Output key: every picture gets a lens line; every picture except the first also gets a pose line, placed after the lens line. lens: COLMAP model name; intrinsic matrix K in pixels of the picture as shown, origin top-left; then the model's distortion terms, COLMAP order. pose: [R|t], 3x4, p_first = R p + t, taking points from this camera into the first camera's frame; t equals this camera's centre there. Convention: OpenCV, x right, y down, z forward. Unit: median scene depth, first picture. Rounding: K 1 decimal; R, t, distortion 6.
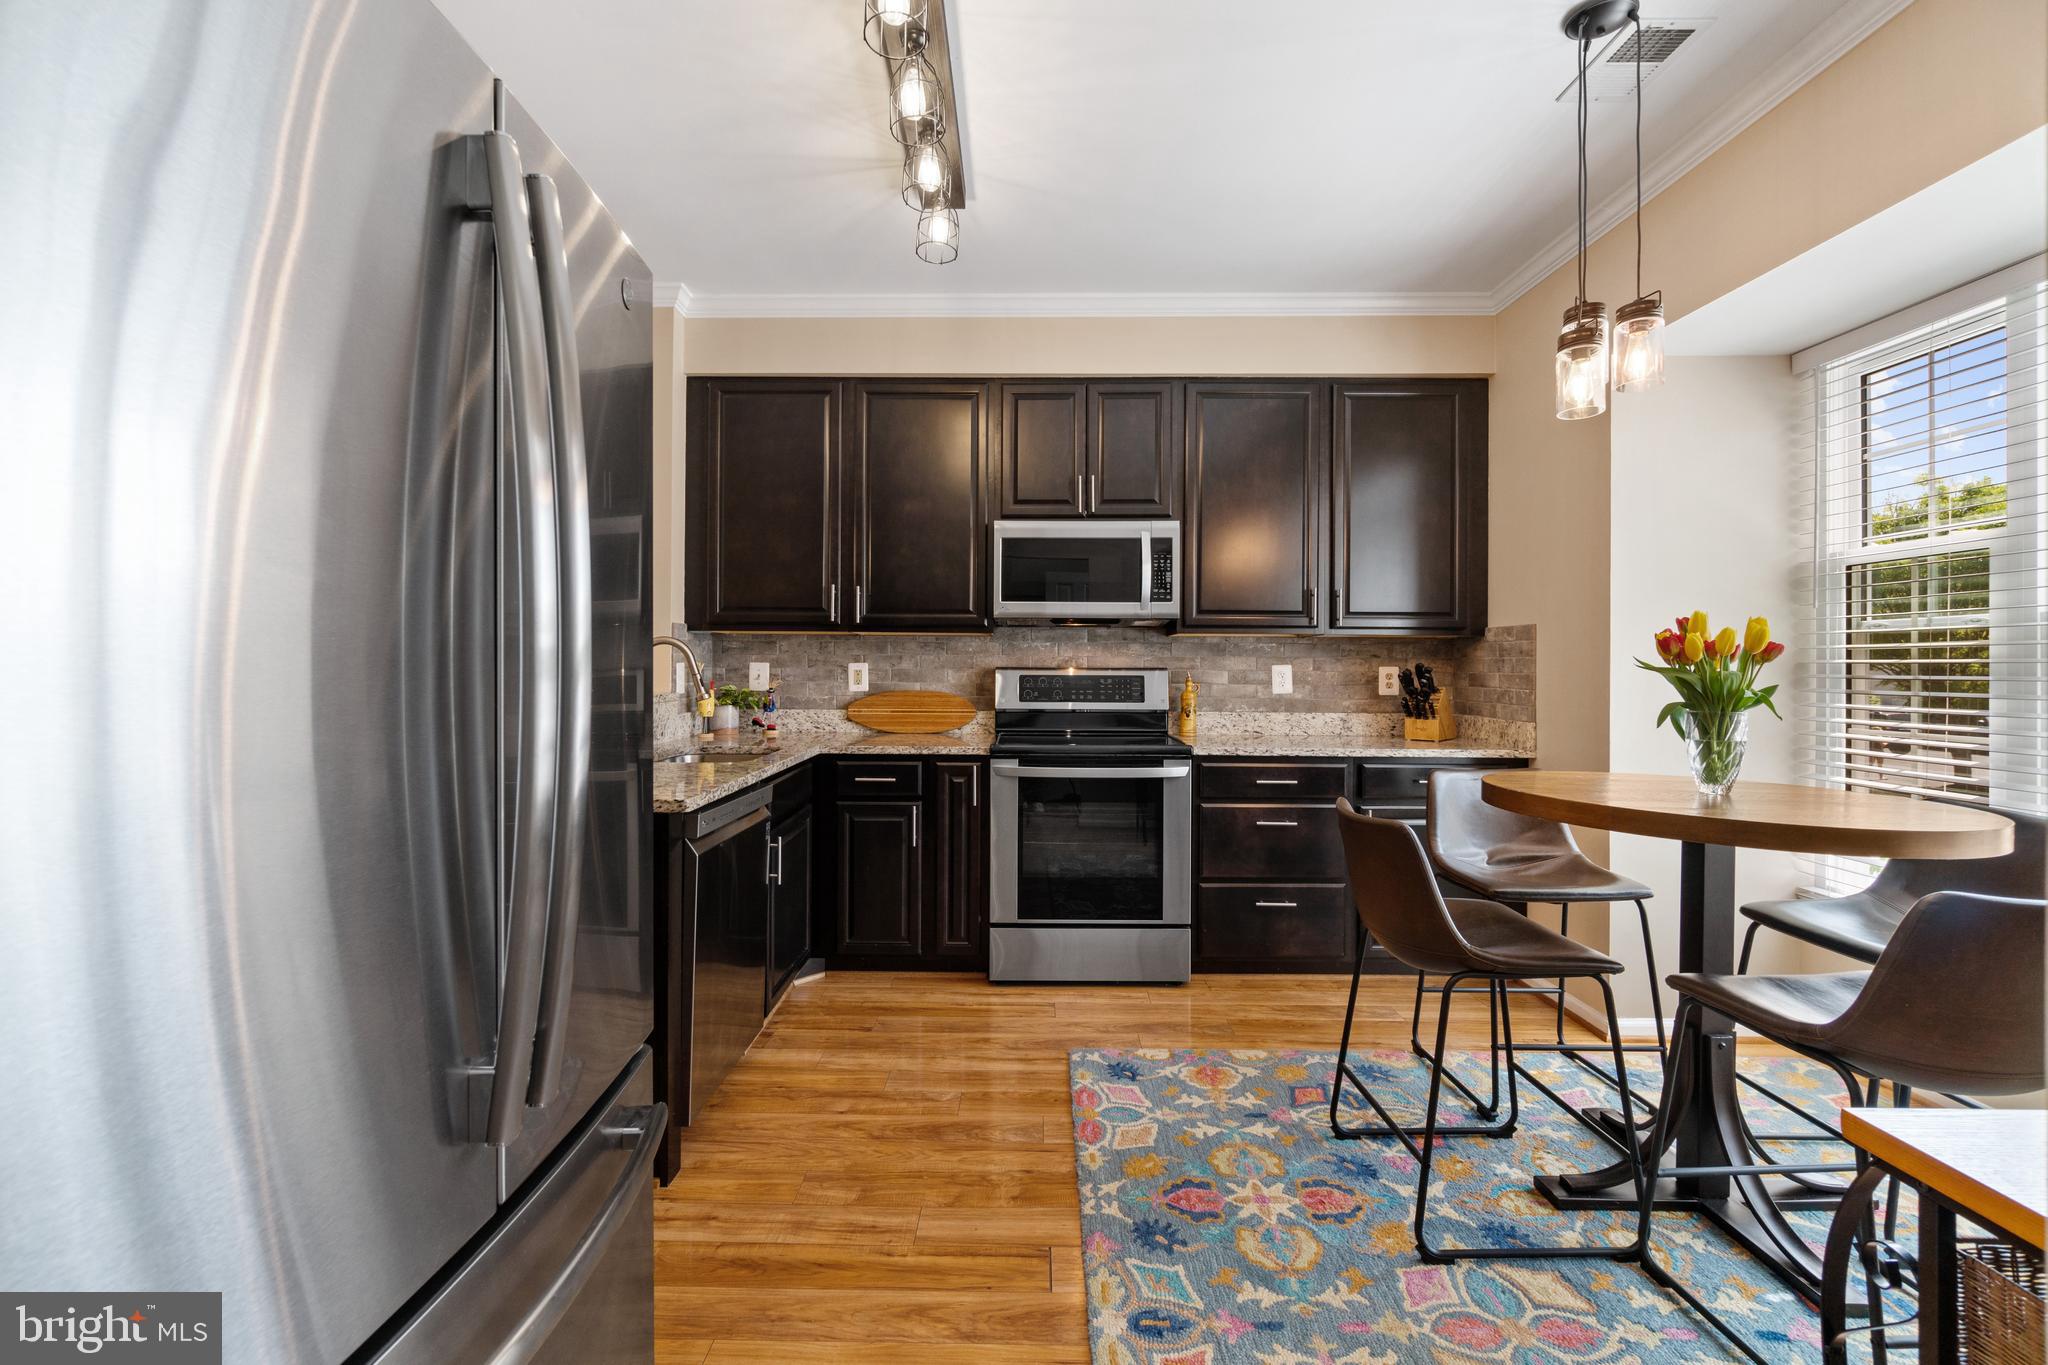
lens RADIAL K [[887.9, 0, 1005.1], [0, 887.9, 670.1], [0, 0, 1]] dist [-0.006157, 0.001751]
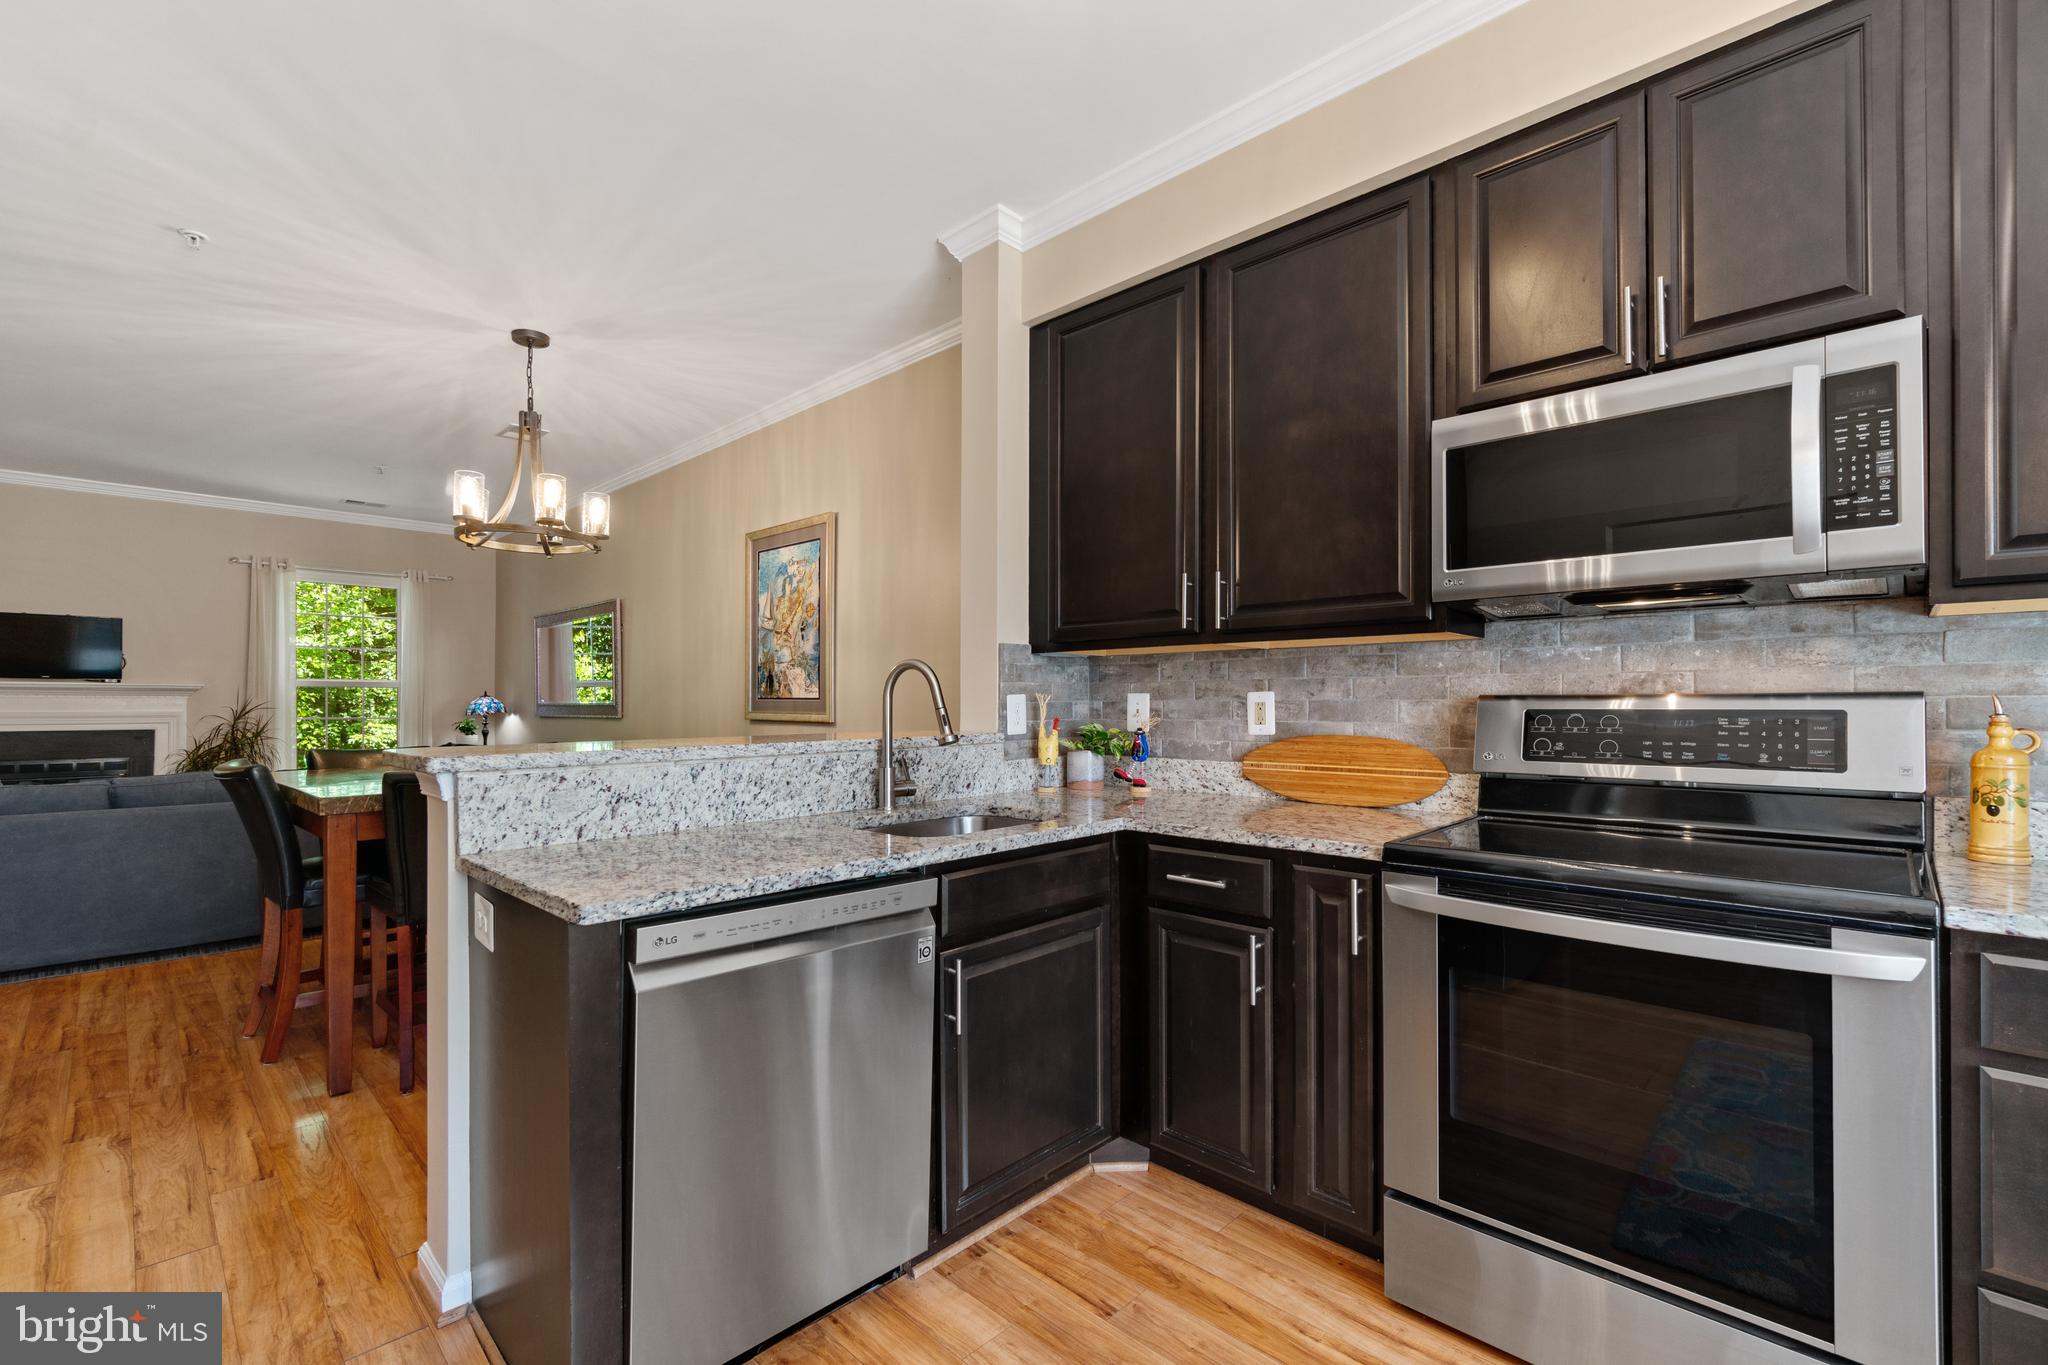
lens RADIAL K [[887.9, 0, 1012.0], [0, 887.9, 702.3], [0, 0, 1]] dist [-0.006157, 0.001751]
pose [[0.728246, -0.007584, -0.685274, 0.181402], [0.003827, 0.999968, -0.007000, 0.004511], [0.685305, 0.002475, 0.728252, 0.470693]]
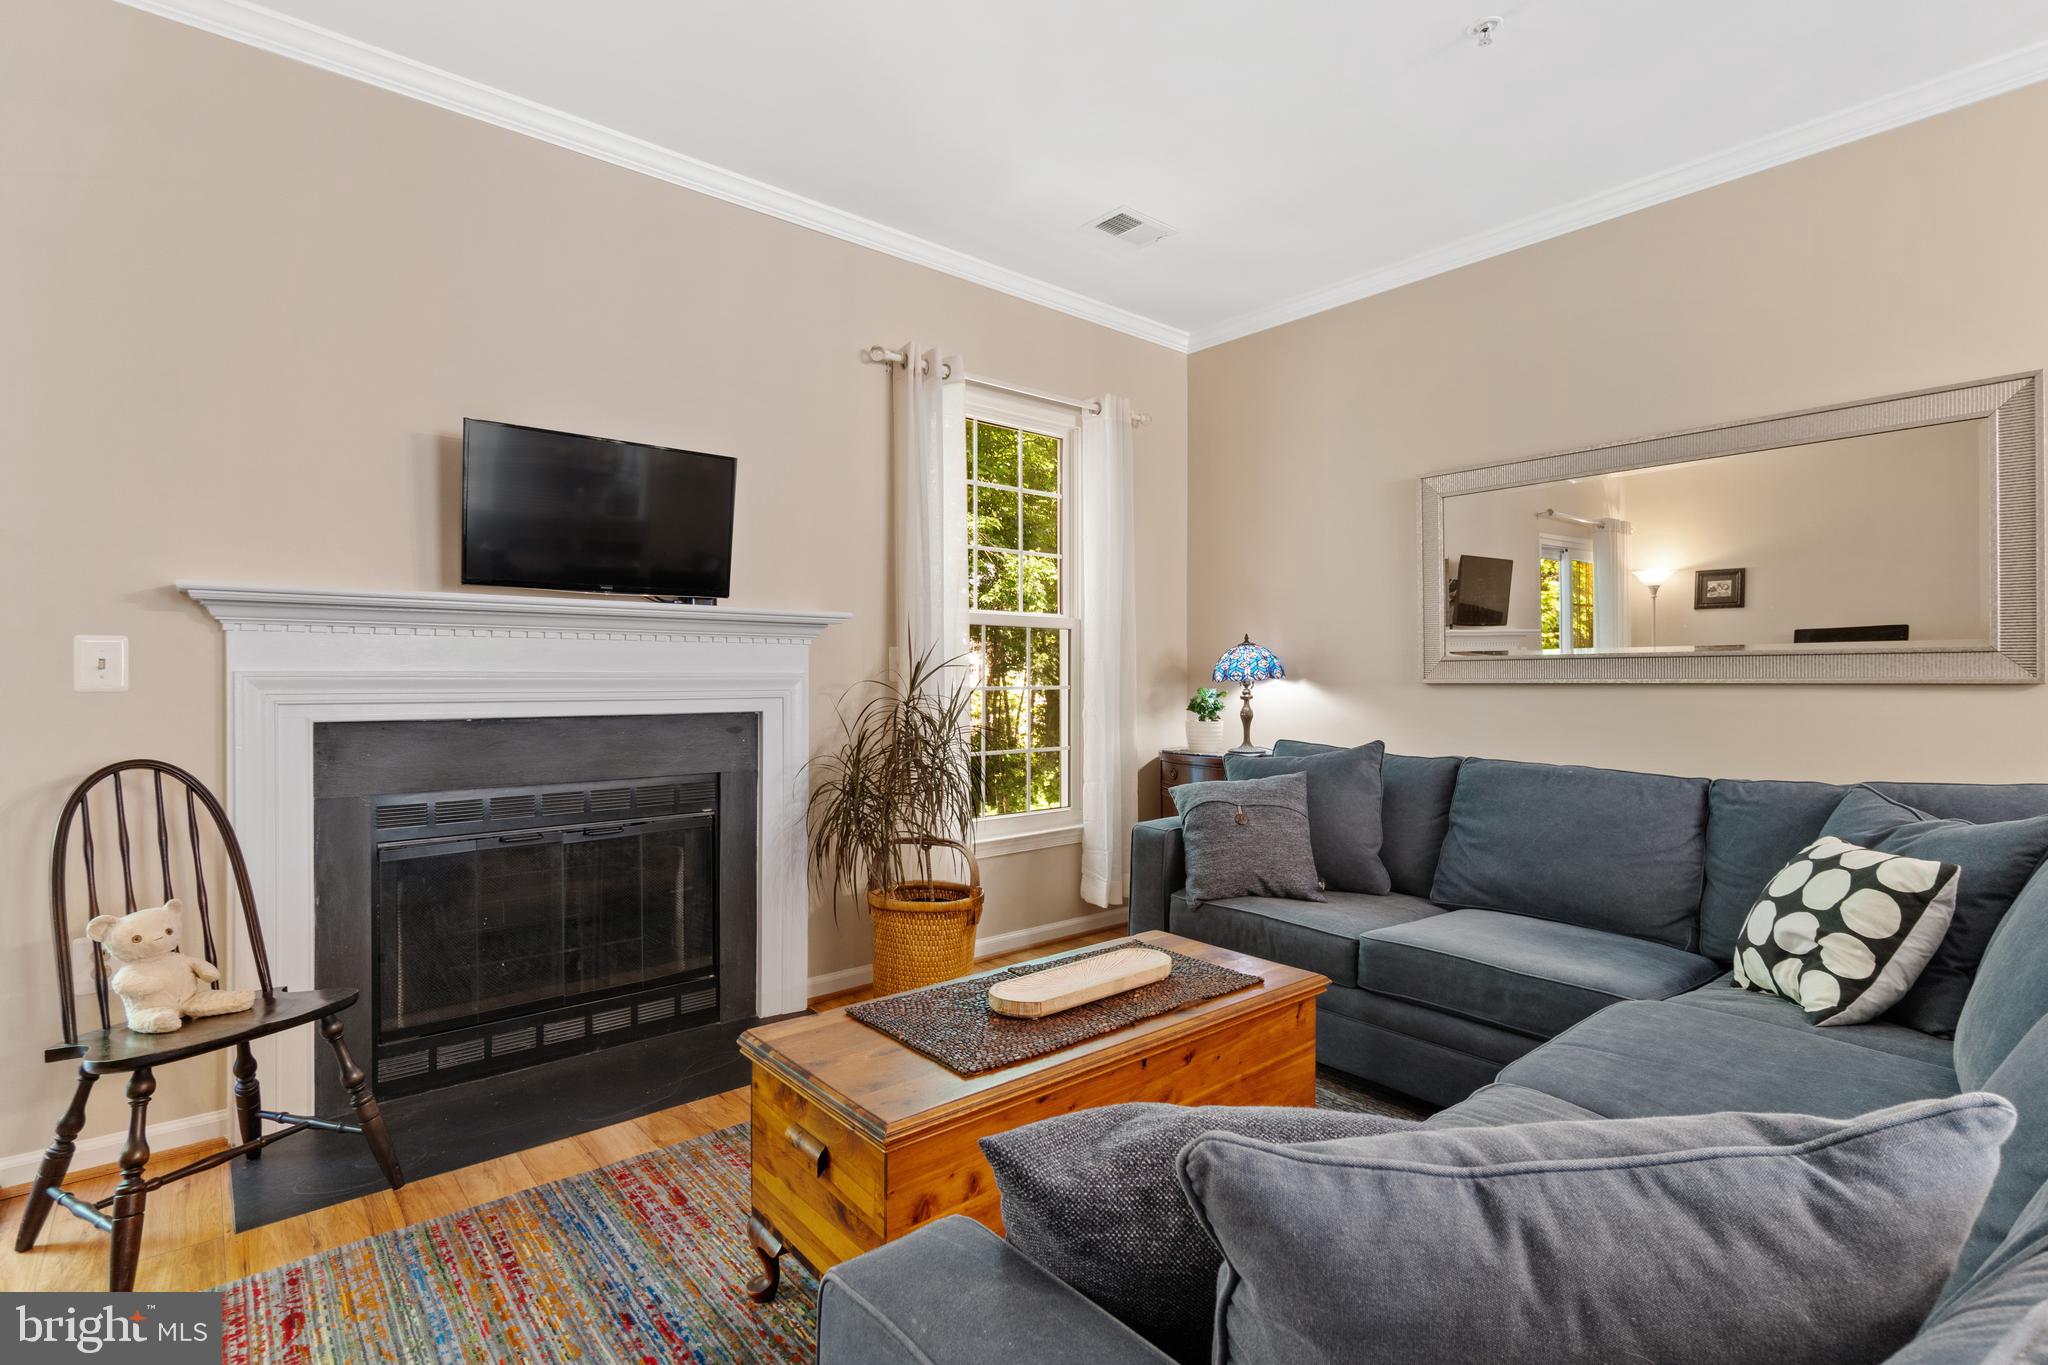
lens RADIAL K [[975.2, 0, 1026.3], [0, 975.2, 674.9], [0, 0, 1]] dist [0.000985, 0.000619]
pose [[0.661837, -0.010823, -0.749569, -1.547132], [0.006764, 0.999941, -0.008465, 0.016186], [0.749617, 0.000532, 0.661872, 0.160934]]
